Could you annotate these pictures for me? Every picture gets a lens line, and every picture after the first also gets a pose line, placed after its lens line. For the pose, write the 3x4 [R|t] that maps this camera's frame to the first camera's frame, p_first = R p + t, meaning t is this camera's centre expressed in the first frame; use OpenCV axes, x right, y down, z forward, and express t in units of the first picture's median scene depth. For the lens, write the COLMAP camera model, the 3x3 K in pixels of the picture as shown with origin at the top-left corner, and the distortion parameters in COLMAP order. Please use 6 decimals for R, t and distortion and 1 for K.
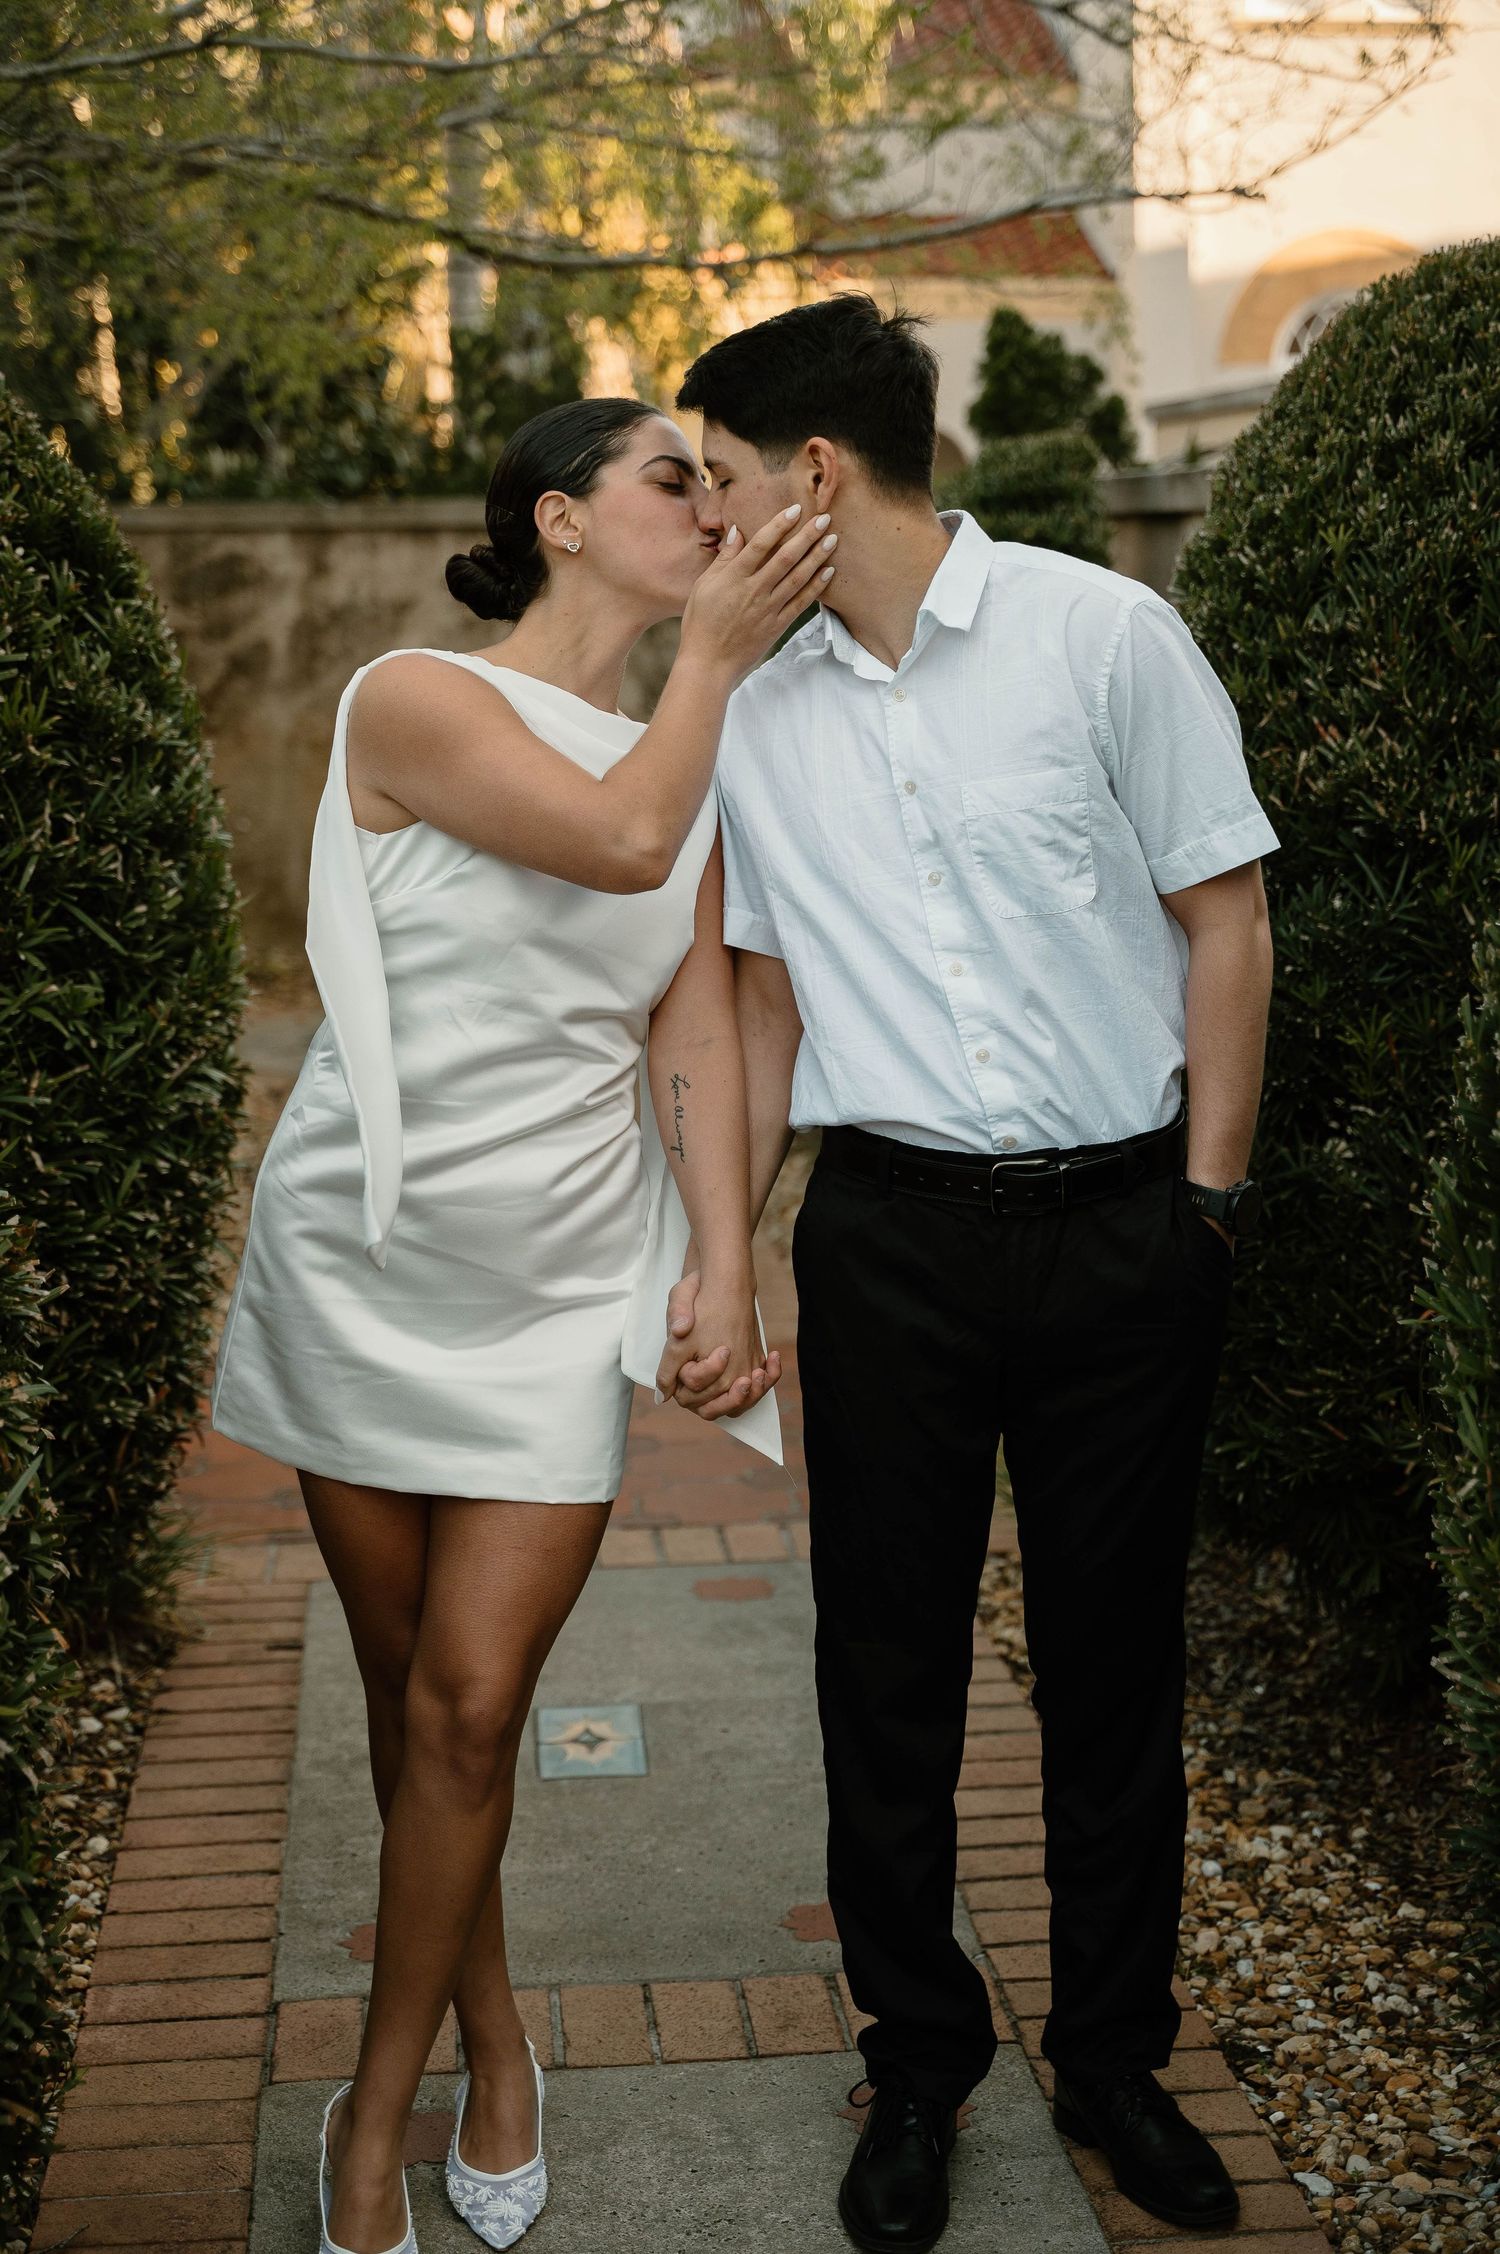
lens RADIAL K [[3500.5, 0, 750.0], [0, 3500.5, 1127.0], [0, 0, 1]] dist [0.028471, -0.102649]
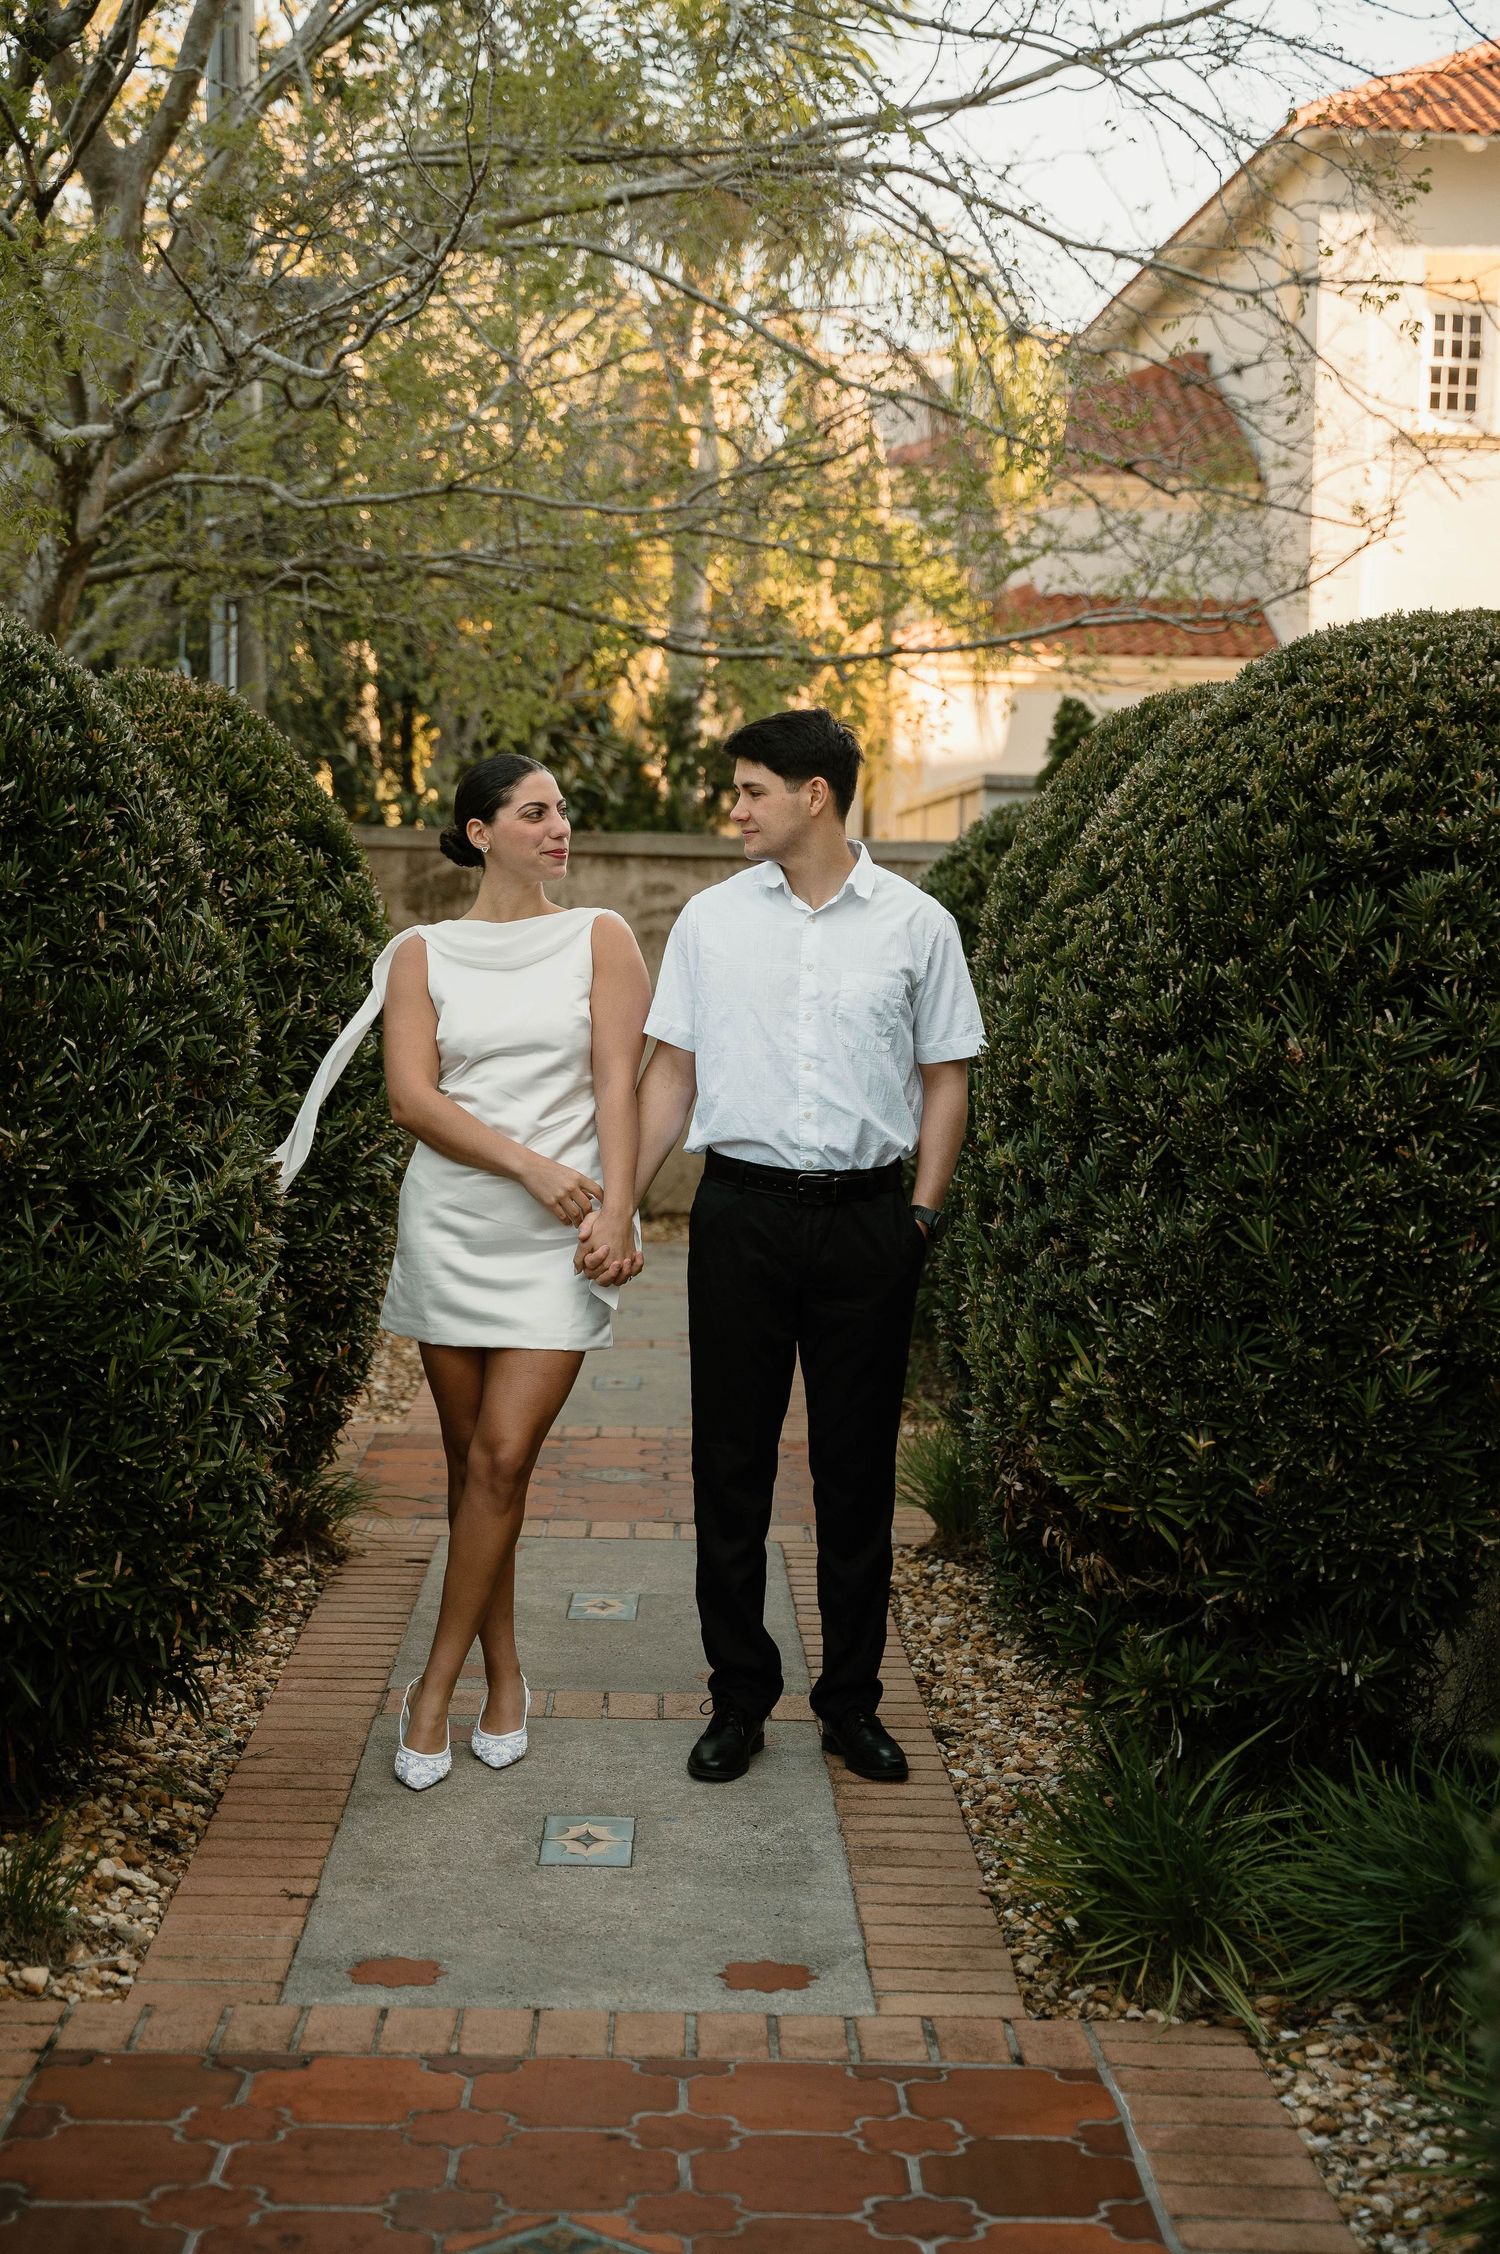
lens RADIAL K [[3500.5, 0, 750.0], [0, 3500.5, 1127.0], [0, 0, 1]] dist [0.028471, -0.102649]
pose [[0.996756, 0.043768, -0.067538, 0.132645], [-0.050186, 0.994072, -0.096452, 0.125489], [0.062916, 0.099528, 0.993044, -0.654829]]
